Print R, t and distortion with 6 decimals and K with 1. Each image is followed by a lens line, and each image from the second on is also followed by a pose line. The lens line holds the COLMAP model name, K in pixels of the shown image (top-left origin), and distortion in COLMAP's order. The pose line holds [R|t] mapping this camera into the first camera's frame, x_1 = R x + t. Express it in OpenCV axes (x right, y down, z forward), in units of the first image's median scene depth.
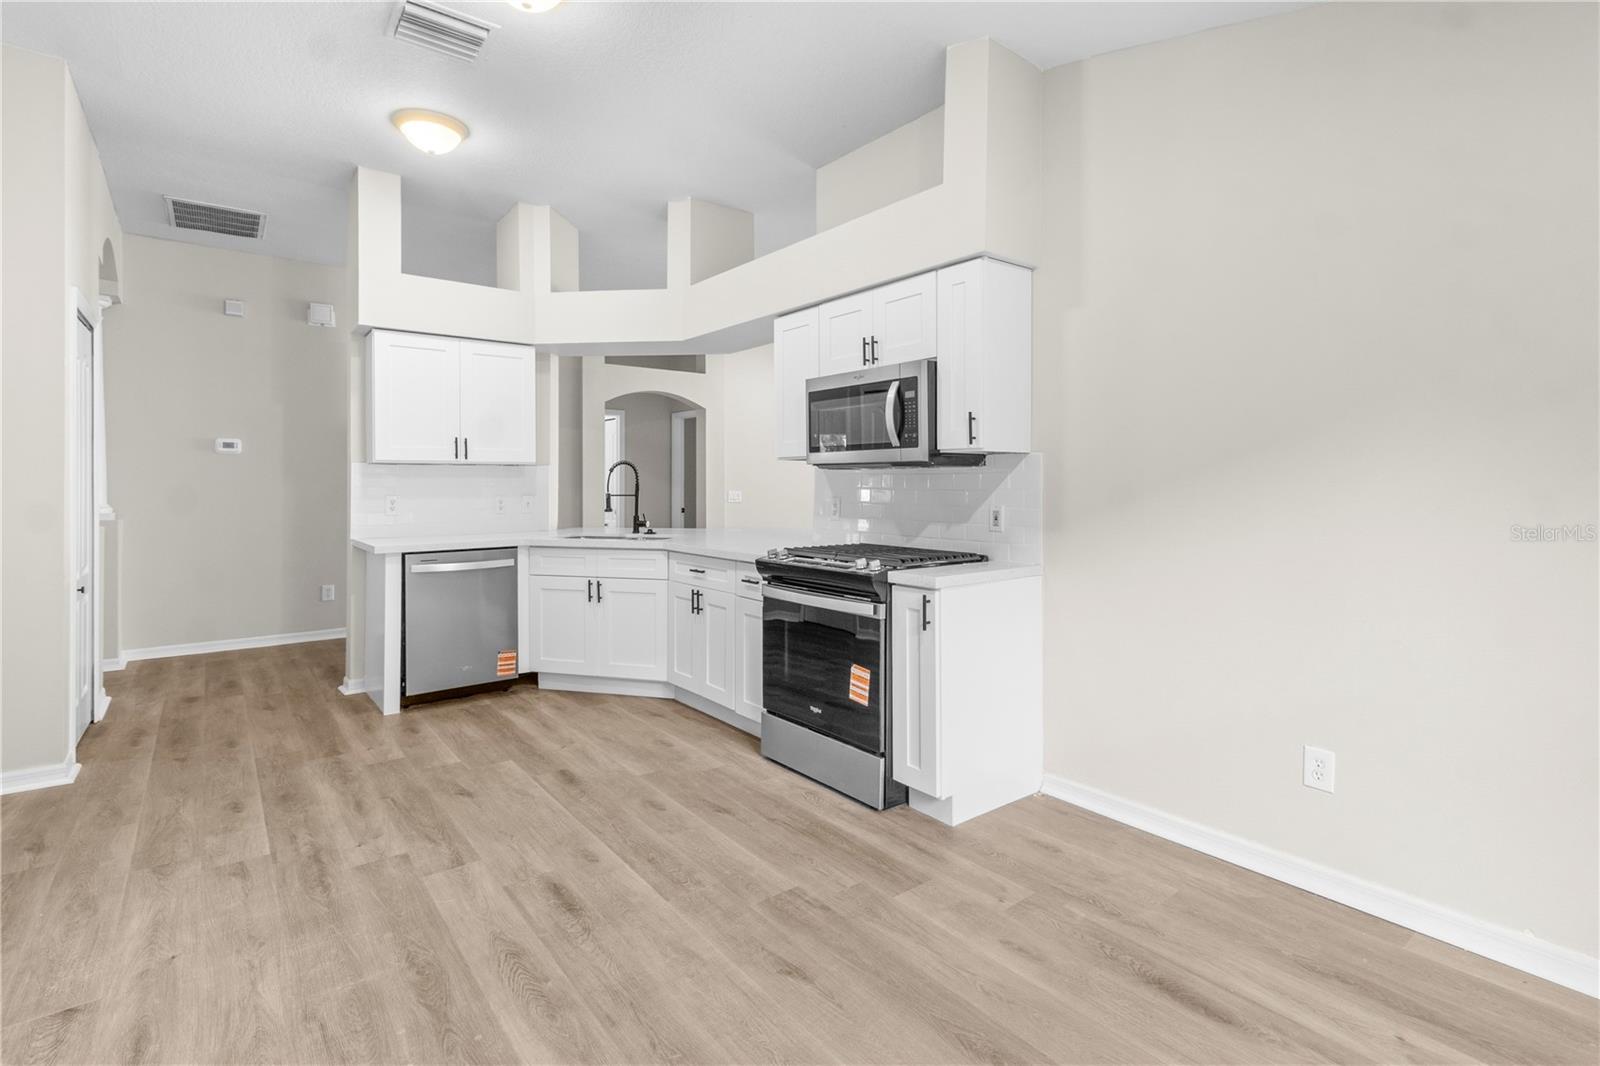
lens RADIAL K [[756.9, 0, 802.6], [0, 756.9, 486.5], [0, 0, 1]] dist [0.002001, 0.000213]
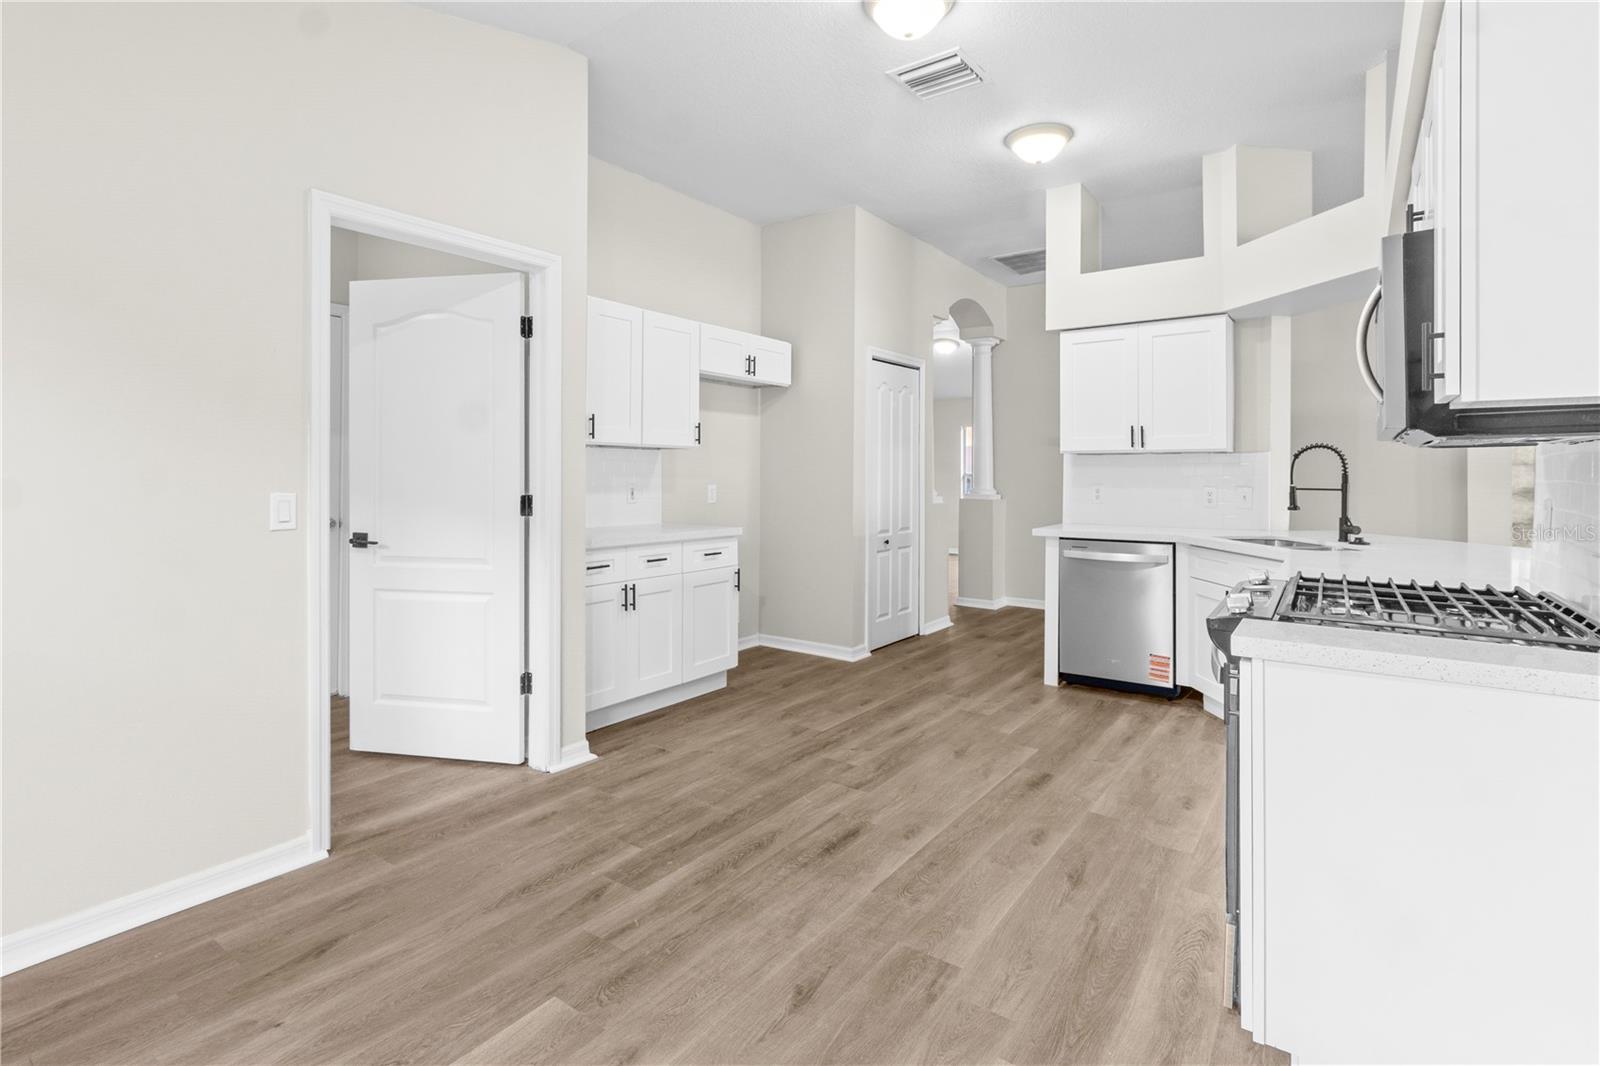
lens RADIAL K [[771.5, 0, 793.4], [0, 771.5, 472.5], [0, 0, 1]] dist [0.002722, 0.000198]
pose [[0.271768, 0.000201, -0.962363, 0.599549], [-0.008038, 0.999966, -0.002061, 0.001535], [0.962329, 0.008295, 0.271760, 0.486973]]
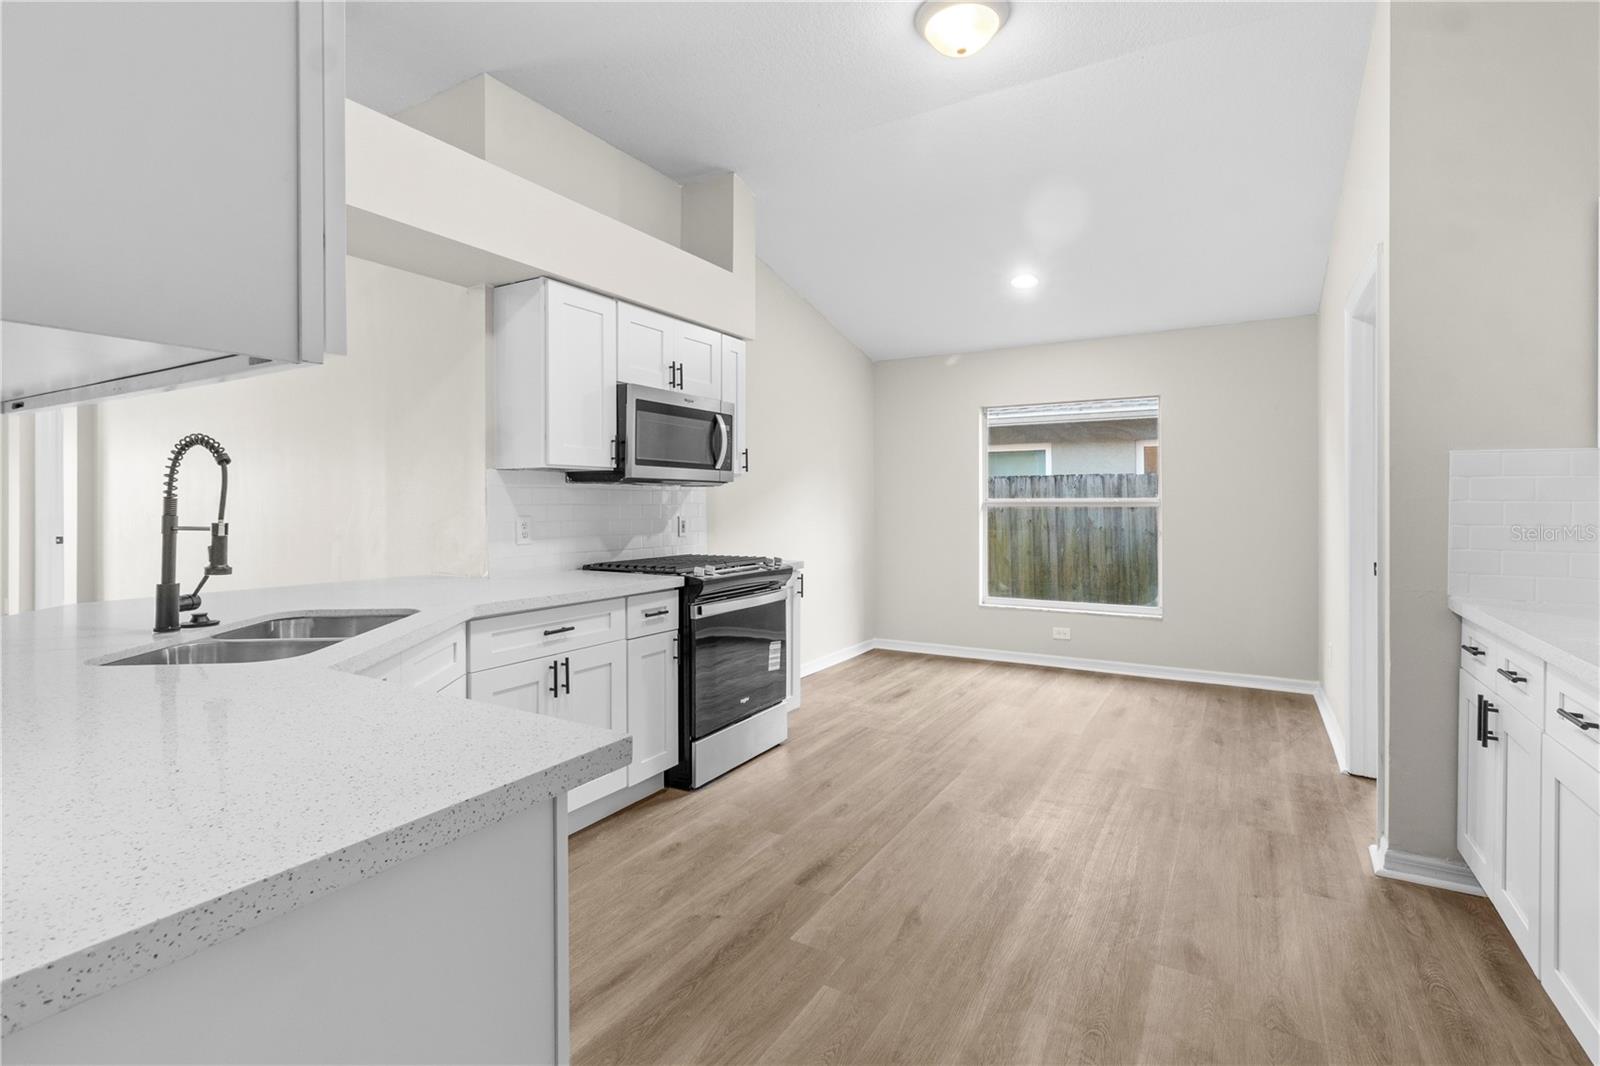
lens RADIAL K [[743.7, 0, 810.7], [0, 743.7, 505.1], [0, 0, 1]] dist [0.001321, 0.000739]
pose [[-0.368509, -0.005937, 0.929605, -1.142759], [0.002671, 0.999969, 0.007445, -0.003834], [-0.929620, 0.005227, -0.368481, 1.435147]]
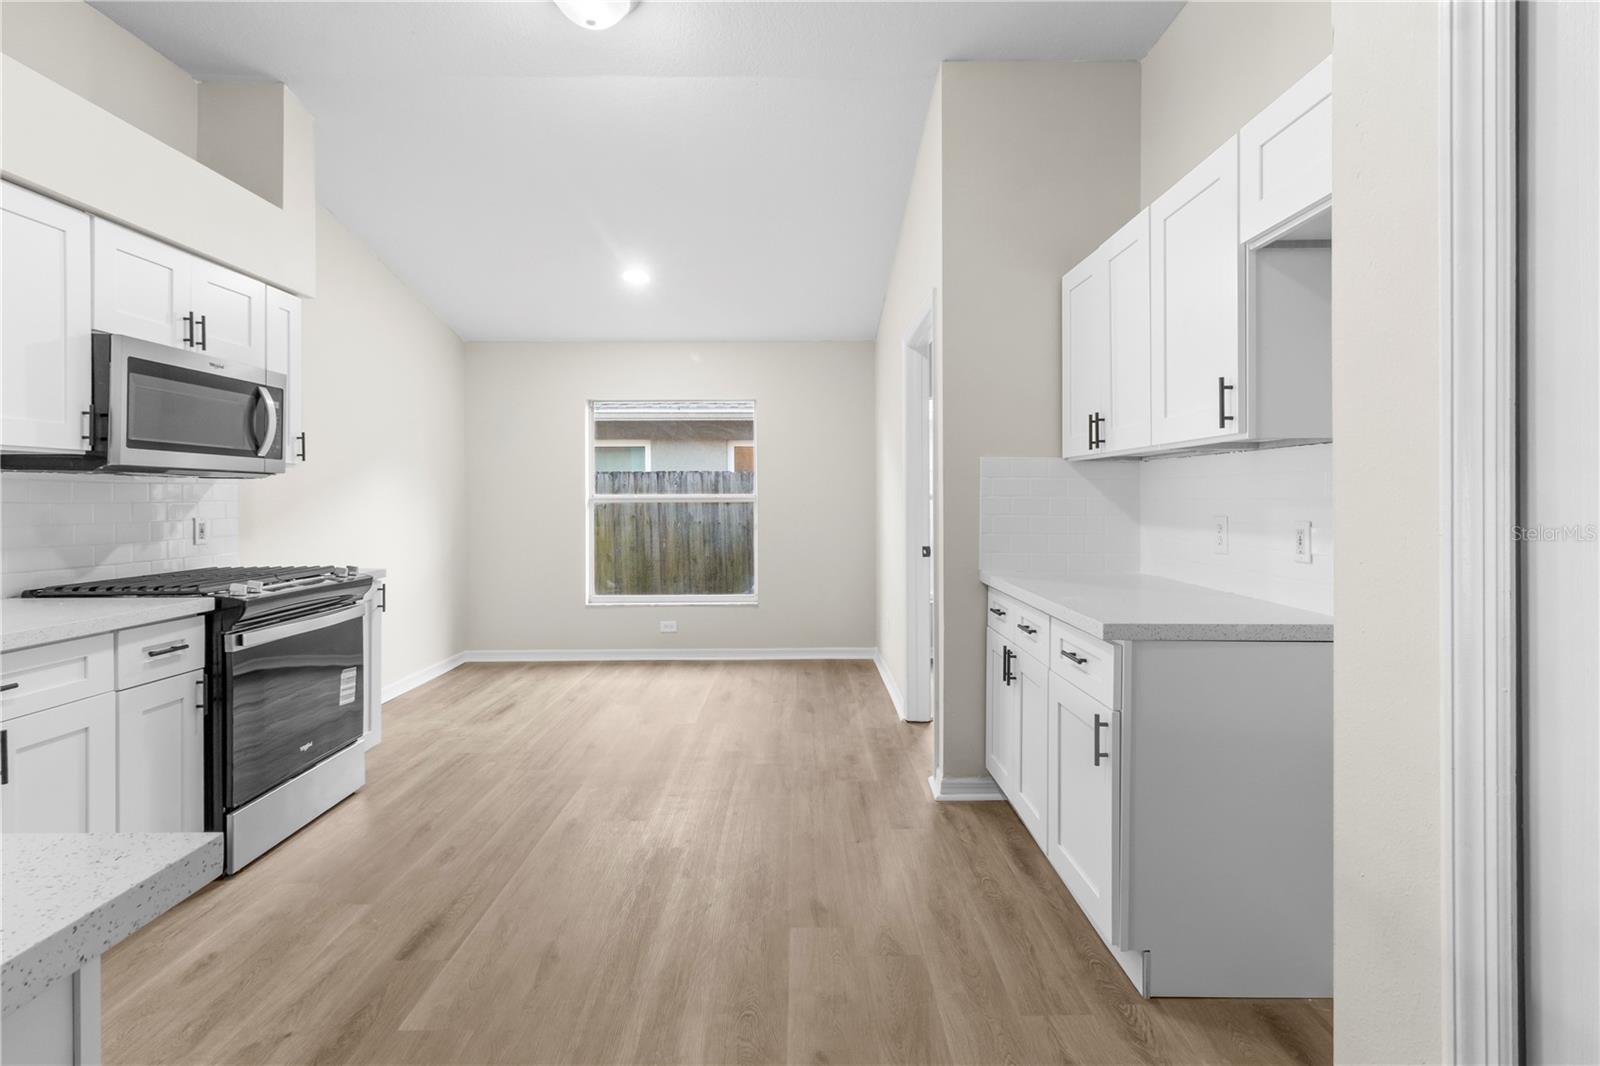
lens RADIAL K [[746.0, 0, 808.7], [0, 746.0, 497.3], [0, 0, 1]] dist [0.000960, 0.000250]
pose [[-0.793506, -0.000537, 0.608563, -1.088029], [0.002348, 0.999989, 0.003945, -0.004033], [-0.608558, 0.004559, -0.793496, 1.461486]]
